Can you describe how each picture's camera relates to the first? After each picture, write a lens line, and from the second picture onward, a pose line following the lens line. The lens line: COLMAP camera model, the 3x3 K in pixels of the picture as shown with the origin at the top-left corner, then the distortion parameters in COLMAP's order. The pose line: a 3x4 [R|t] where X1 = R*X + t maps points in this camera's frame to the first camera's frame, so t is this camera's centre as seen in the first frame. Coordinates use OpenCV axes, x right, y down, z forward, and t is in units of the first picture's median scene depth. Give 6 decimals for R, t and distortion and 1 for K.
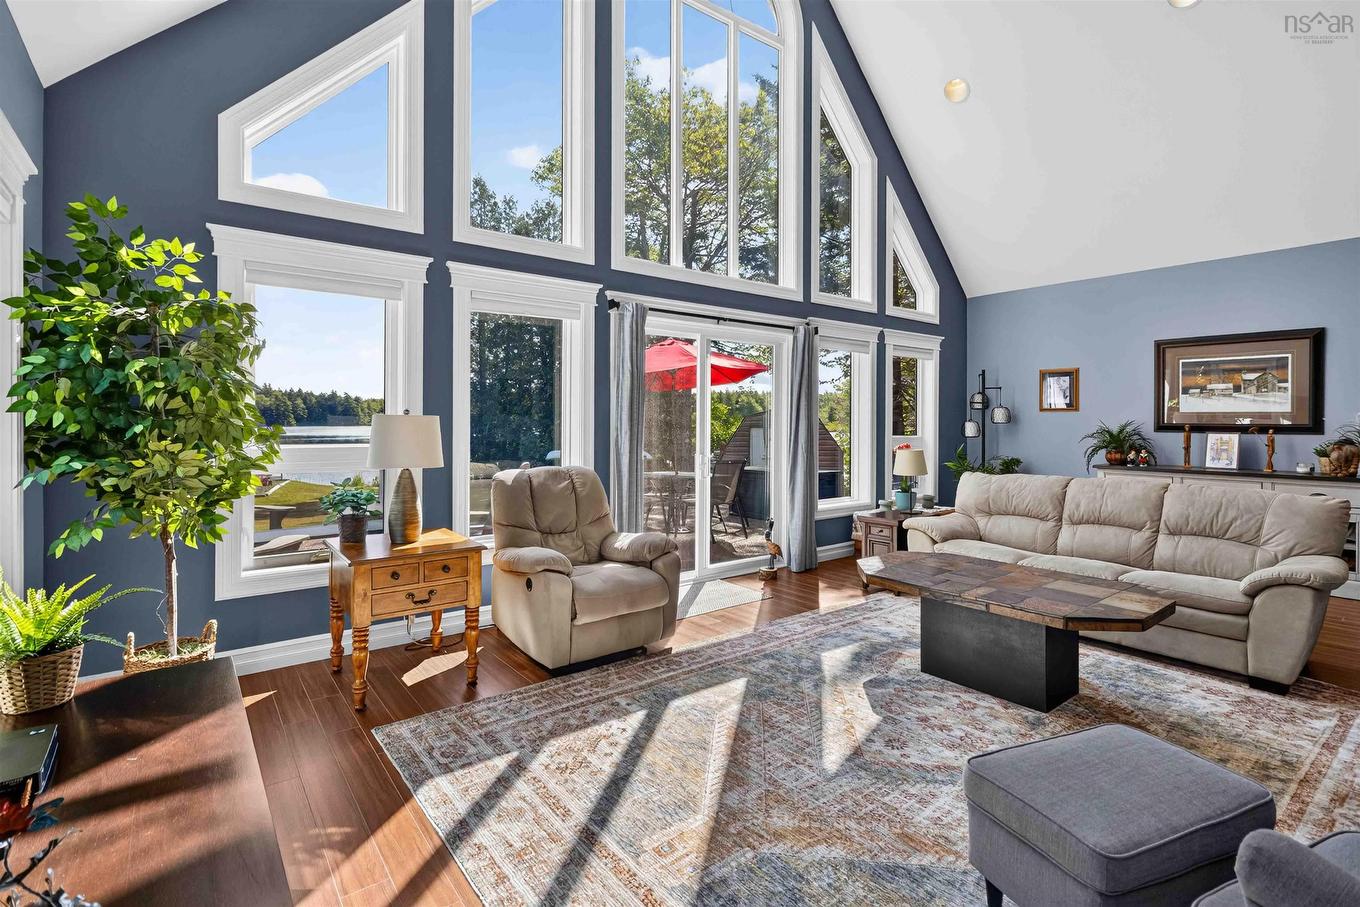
lens RADIAL K [[636.7, 0, 681.0], [0, 636.7, 424.4], [0, 0, 1]] dist [-0.001351, 0.000353]
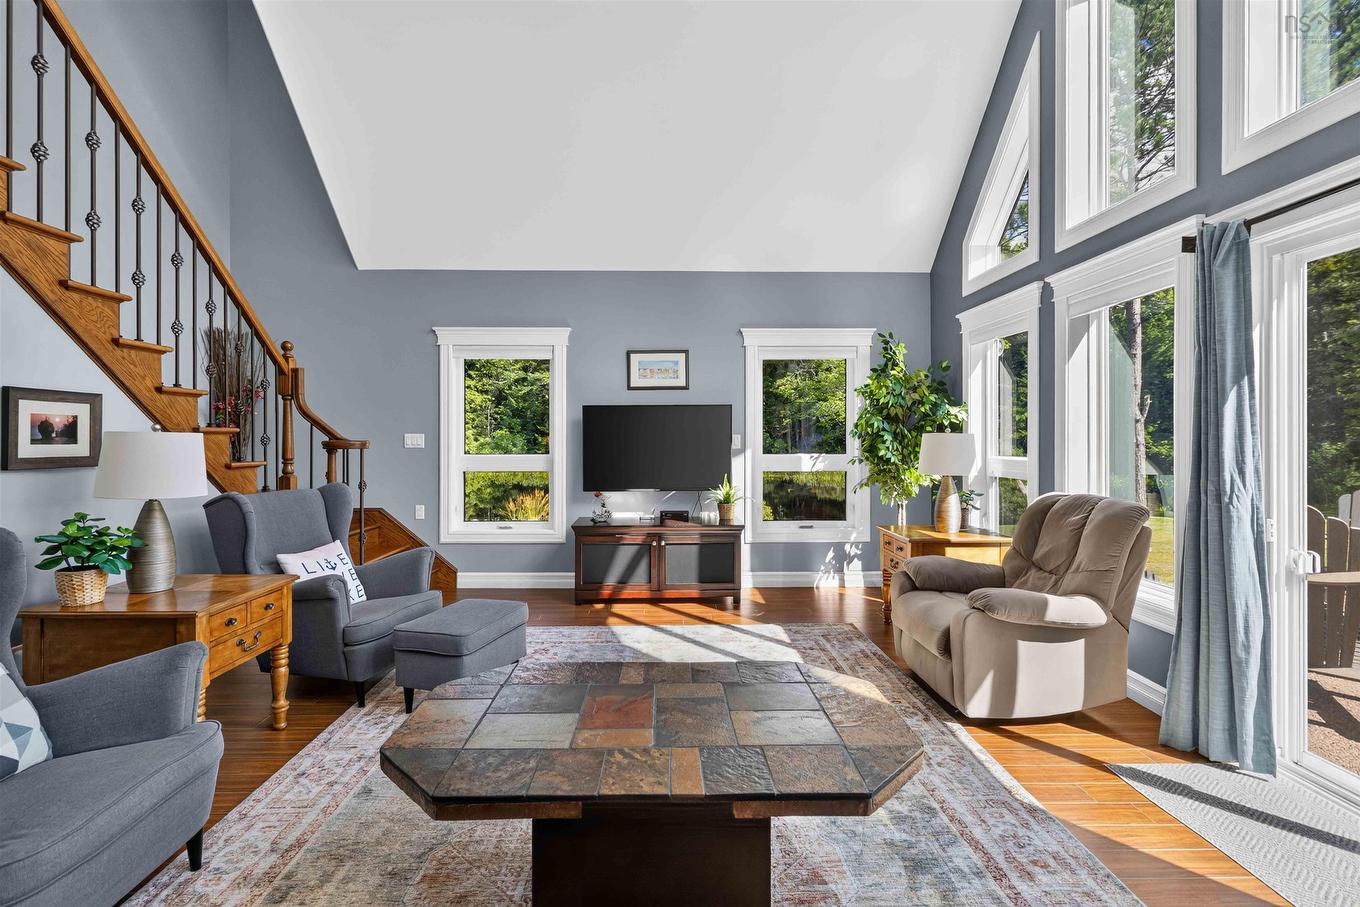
lens RADIAL K [[636.7, 0, 679.1], [0, 636.7, 441.3], [0, 0, 1]] dist [-0.001351, 0.000353]
pose [[-0.591758, 0.000004, -0.806116, 0.762136], [-0.002987, 0.999993, 0.002198, -0.000345], [0.806110, 0.003709, -0.591754, 1.097533]]
